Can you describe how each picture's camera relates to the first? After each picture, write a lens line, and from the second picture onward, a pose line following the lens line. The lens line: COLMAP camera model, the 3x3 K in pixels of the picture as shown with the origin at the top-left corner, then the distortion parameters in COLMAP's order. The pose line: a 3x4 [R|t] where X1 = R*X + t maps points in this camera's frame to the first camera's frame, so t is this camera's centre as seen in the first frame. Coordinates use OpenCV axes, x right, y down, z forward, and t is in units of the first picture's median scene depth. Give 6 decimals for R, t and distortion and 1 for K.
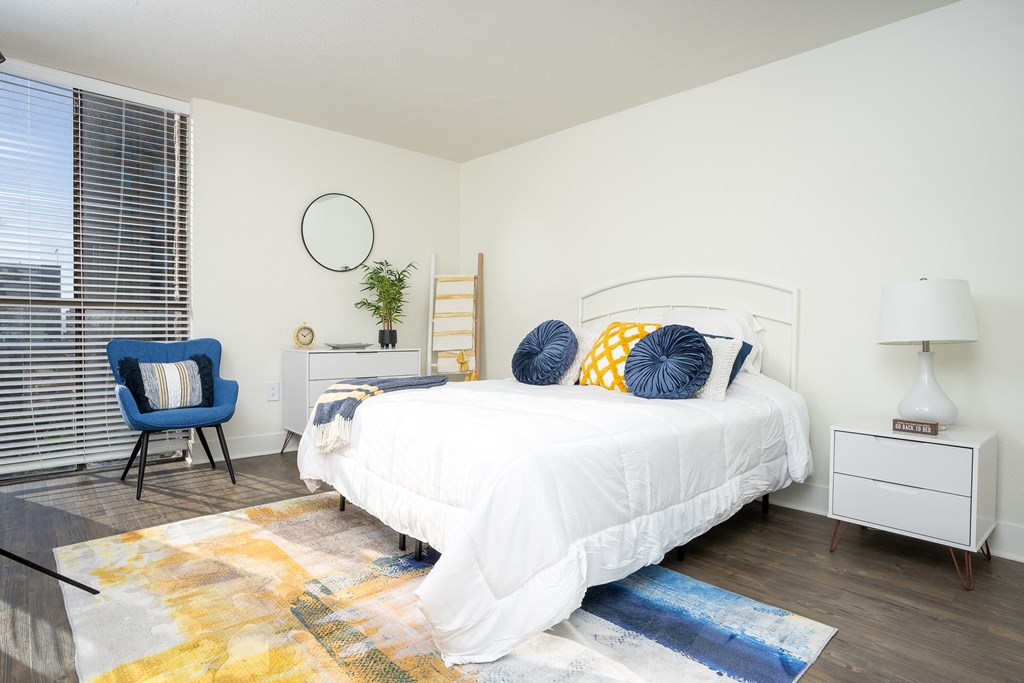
lens RADIAL K [[558.9, 0, 512.7], [0, 558.9, 329.4], [0, 0, 1]] dist [-0.035093, -0.000037]
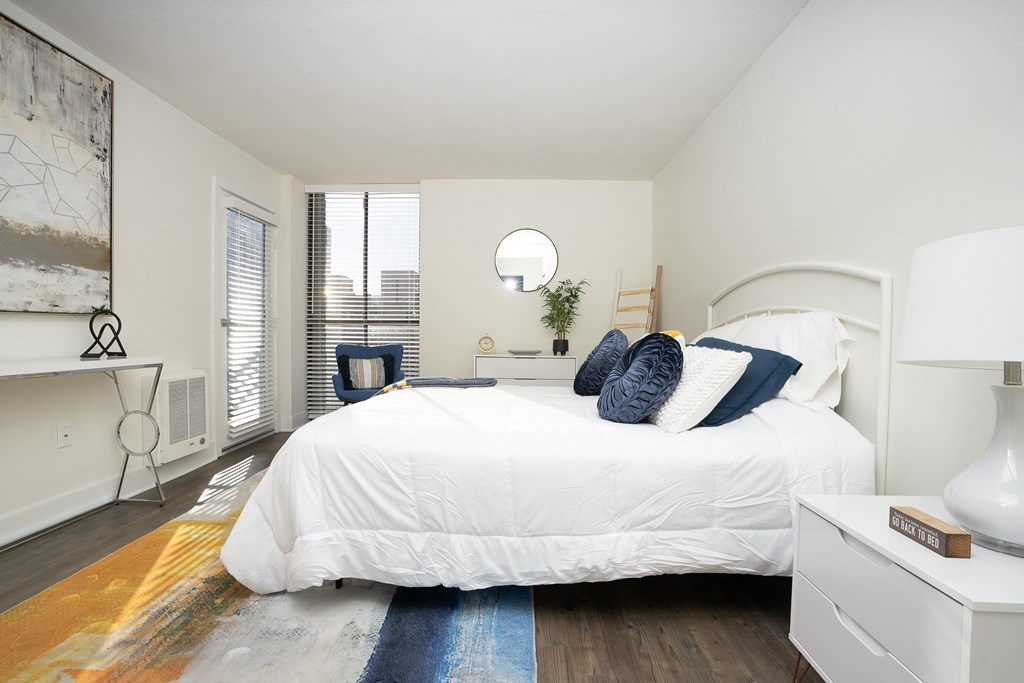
lens RADIAL K [[469.7, 0, 512.0], [0, 469.7, 341.5], [0, 0, 1]] dist [-0.054195, -0.000098]
pose [[0.716185, 0.007634, -0.697868, 0.555148], [-0.007923, 0.999965, 0.002807, 0.004126], [0.697865, 0.003519, 0.716221, 0.328192]]
